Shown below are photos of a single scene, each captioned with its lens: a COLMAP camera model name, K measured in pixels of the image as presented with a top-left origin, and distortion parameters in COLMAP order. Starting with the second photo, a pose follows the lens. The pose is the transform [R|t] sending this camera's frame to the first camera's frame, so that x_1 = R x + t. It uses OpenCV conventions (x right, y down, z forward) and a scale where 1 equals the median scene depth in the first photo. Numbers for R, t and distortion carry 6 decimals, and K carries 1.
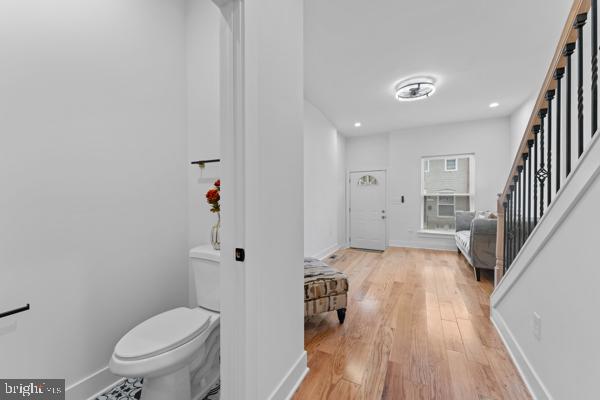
lens RADIAL K [[239.8, 0, 299.8], [0, 239.8, 201.2], [0, 0, 1]] dist [-0.000362, -0.000654]
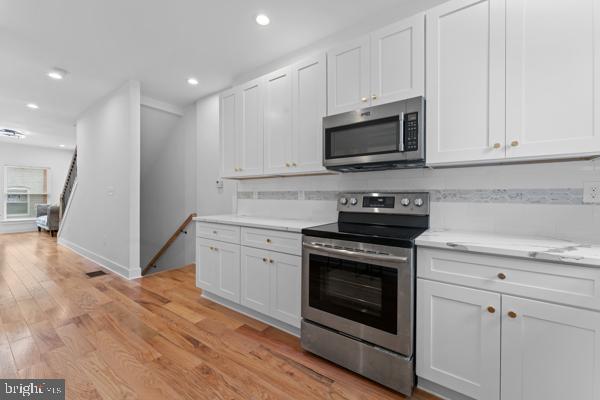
lens RADIAL K [[239.8, 0, 301.4], [0, 239.8, 197.6], [0, 0, 1]] dist [-0.000362, -0.000654]
pose [[0.136726, -0.004097, 0.990600, -0.708694], [0.010433, 0.999942, 0.002695, 0.012832], [-0.990554, 0.009967, 0.136760, -0.997178]]
